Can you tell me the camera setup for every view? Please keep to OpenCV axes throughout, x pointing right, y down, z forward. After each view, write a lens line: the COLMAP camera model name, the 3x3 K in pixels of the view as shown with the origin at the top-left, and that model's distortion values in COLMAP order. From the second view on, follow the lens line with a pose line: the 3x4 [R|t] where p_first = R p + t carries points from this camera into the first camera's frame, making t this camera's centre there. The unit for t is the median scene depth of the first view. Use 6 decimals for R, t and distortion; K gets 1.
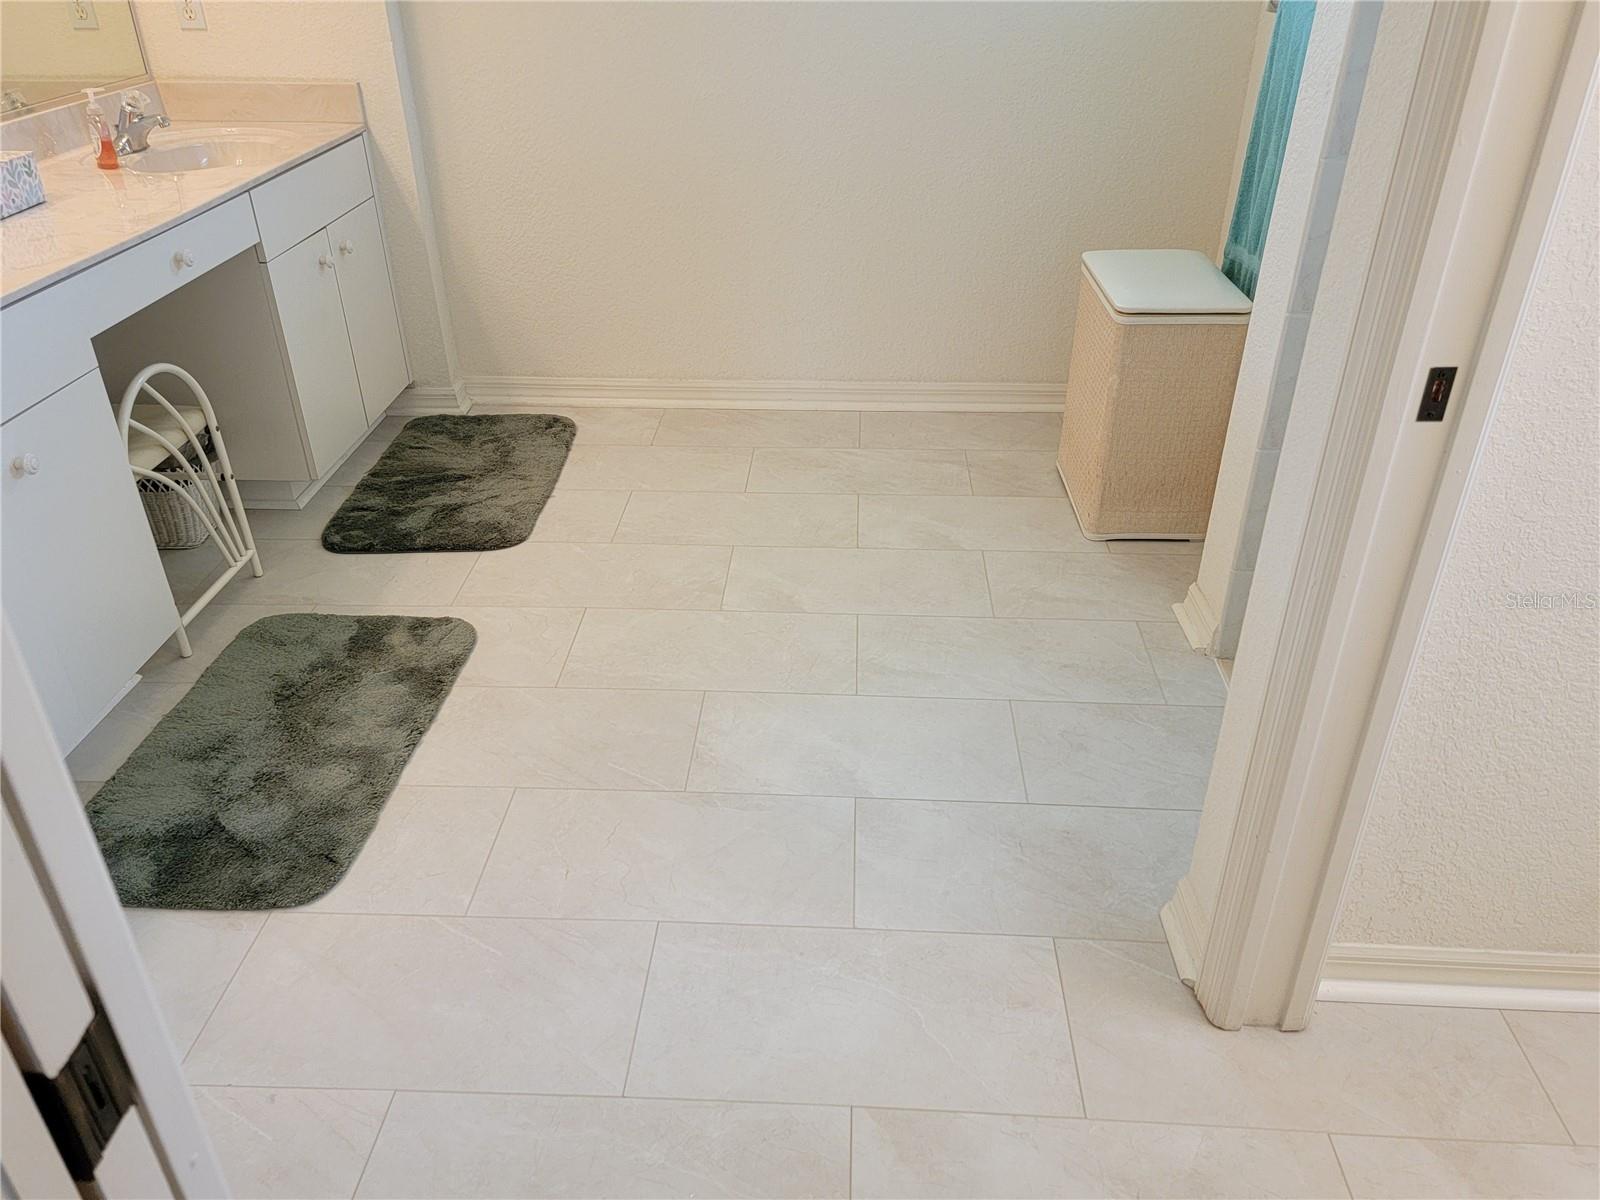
lens RADIAL K [[1204.6, 0, 804.7], [0, 1204.6, 601.9], [0, 0, 1]] dist [0.078848, -0.048300]
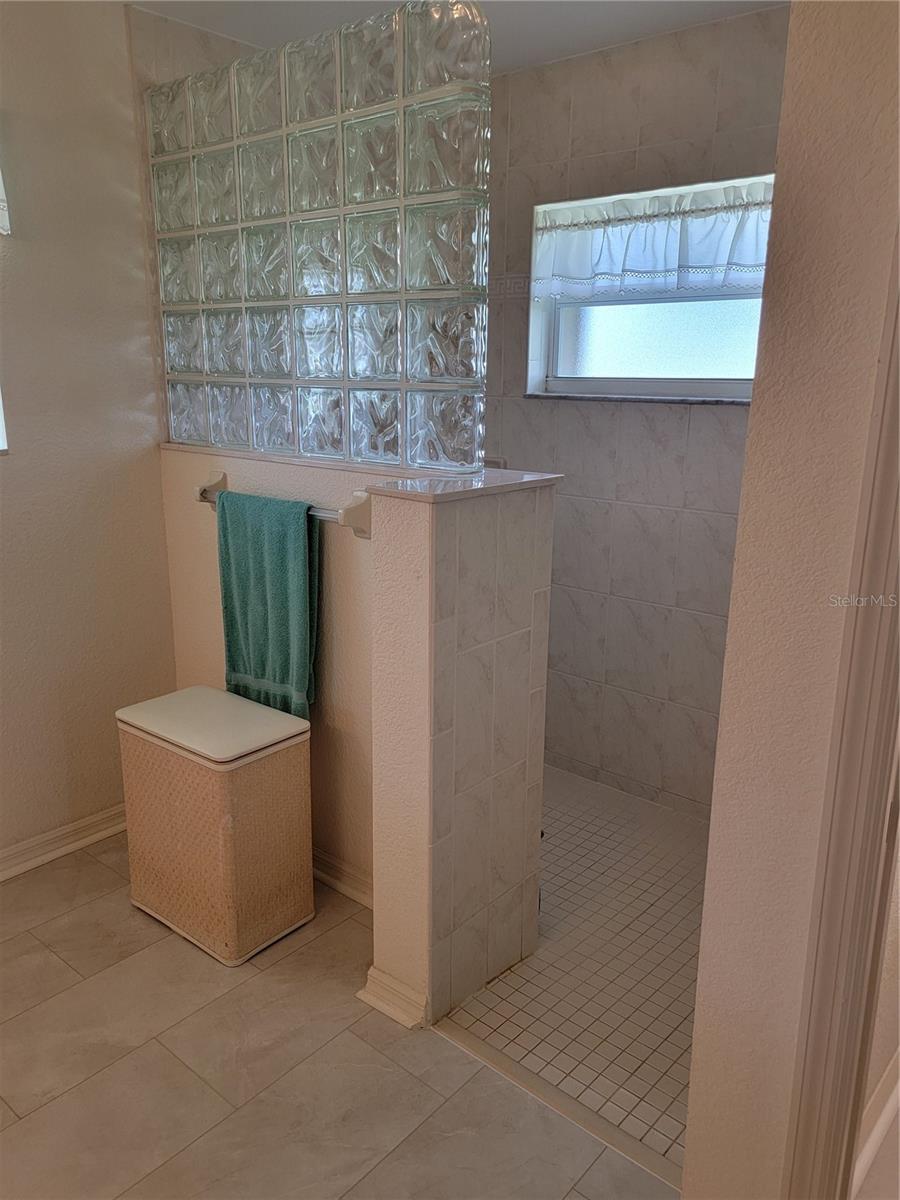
lens RADIAL K [[903.4, 0, 450.6], [0, 903.4, 601.7], [0, 0, 1]] dist [0.078848, -0.048300]
pose [[0.612262, -0.188956, 0.767744, -0.197119], [0.385626, 0.919063, -0.081332, -0.203998], [-0.690237, 0.345858, 0.635574, 0.257823]]
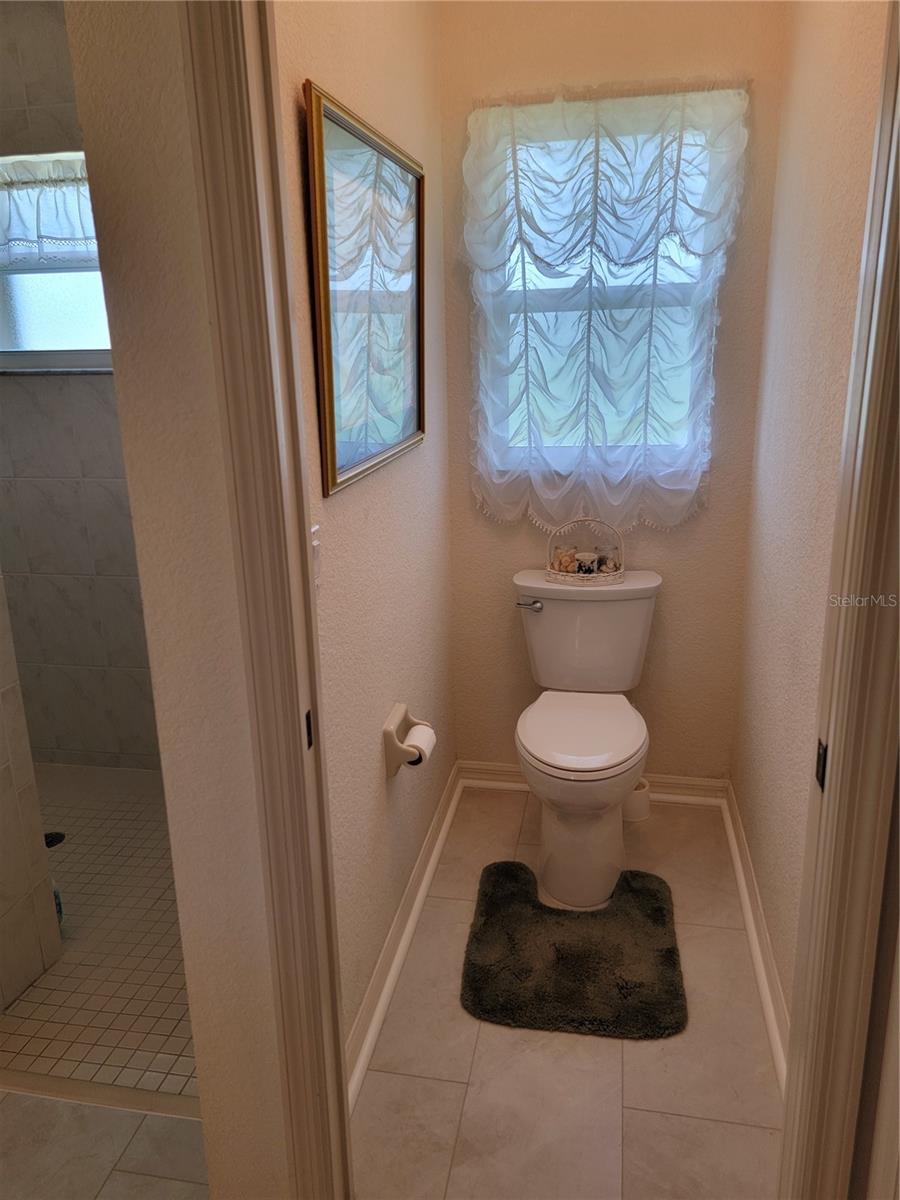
lens RADIAL K [[903.4, 0, 438.6], [0, 903.4, 592.4], [0, 0, 1]] dist [0.078848, -0.048300]
pose [[0.149874, -0.274662, 0.949789, -0.195285], [0.519664, 0.839129, 0.160659, -0.171540], [-0.841122, 0.469493, 0.268496, 0.201195]]
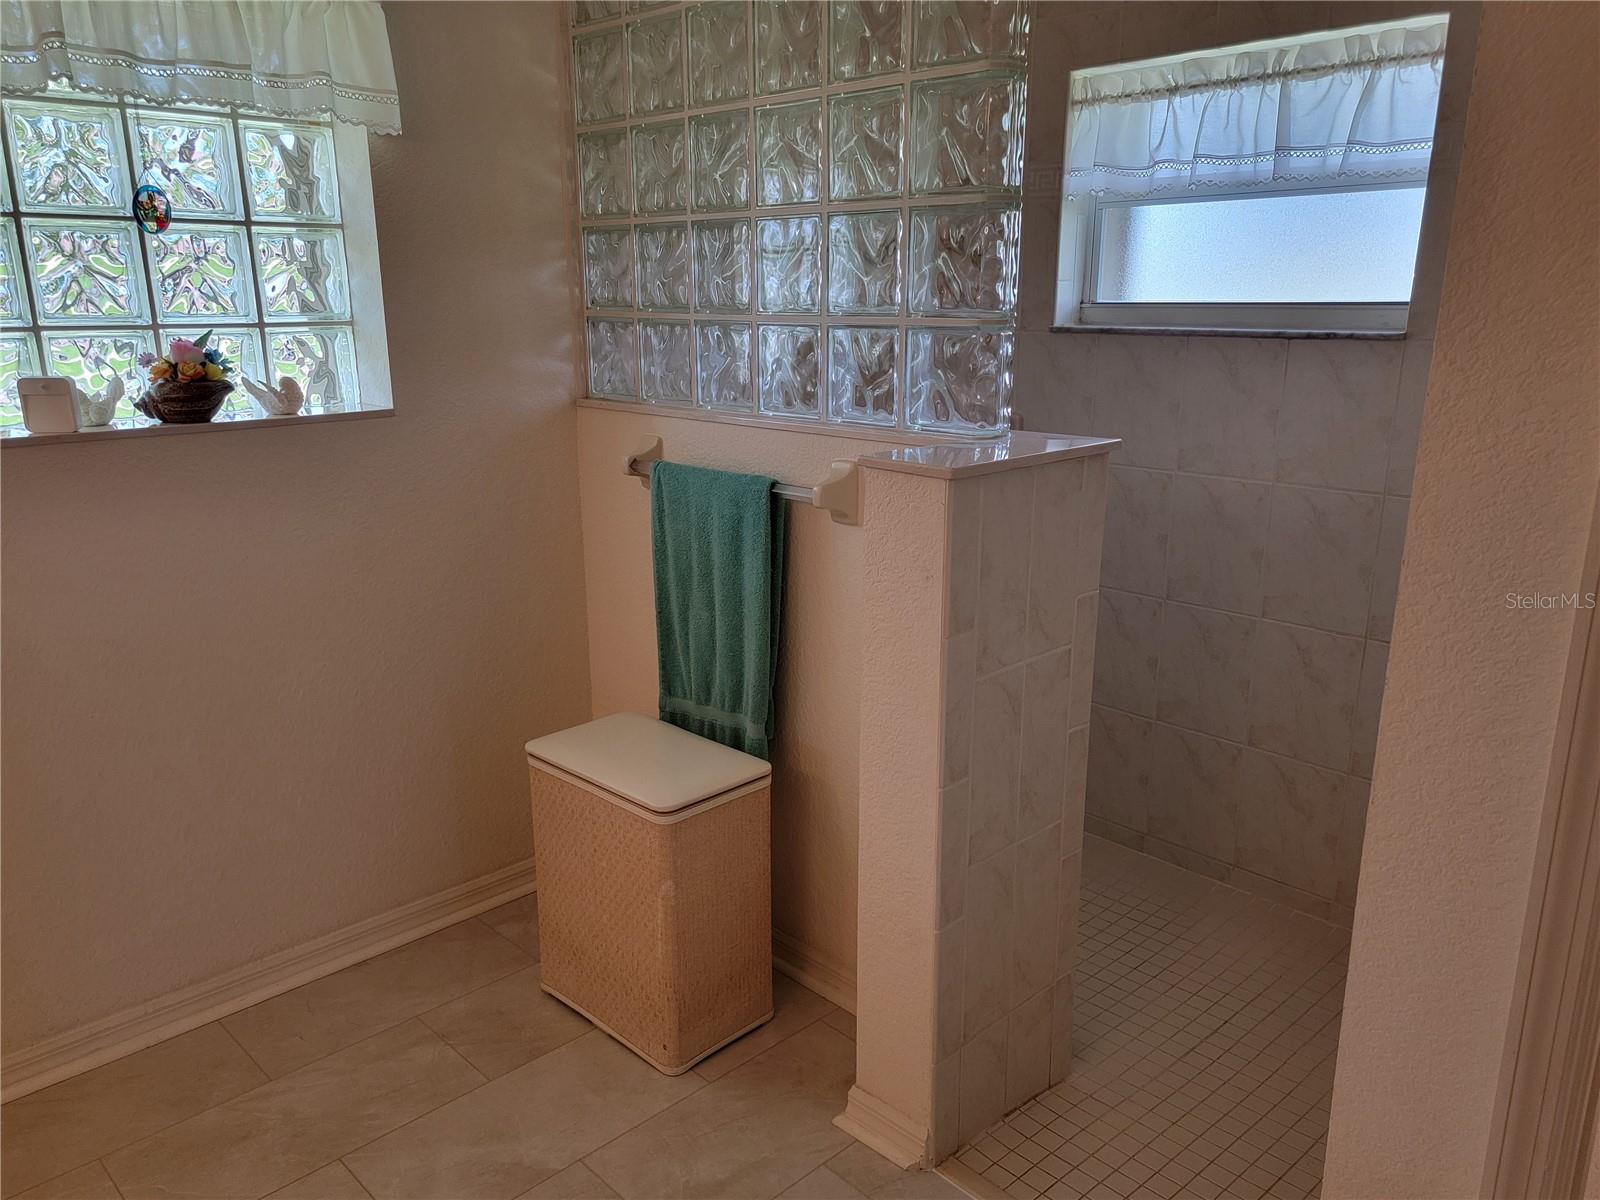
lens RADIAL K [[1204.6, 0, 805.1], [0, 1204.6, 619.7], [0, 0, 1]] dist [0.078848, -0.048300]
pose [[0.684267, -0.192573, 0.703345, -0.218940], [0.366655, 0.924575, -0.103564, -0.216820], [-0.630352, 0.328750, 0.703264, 0.269025]]
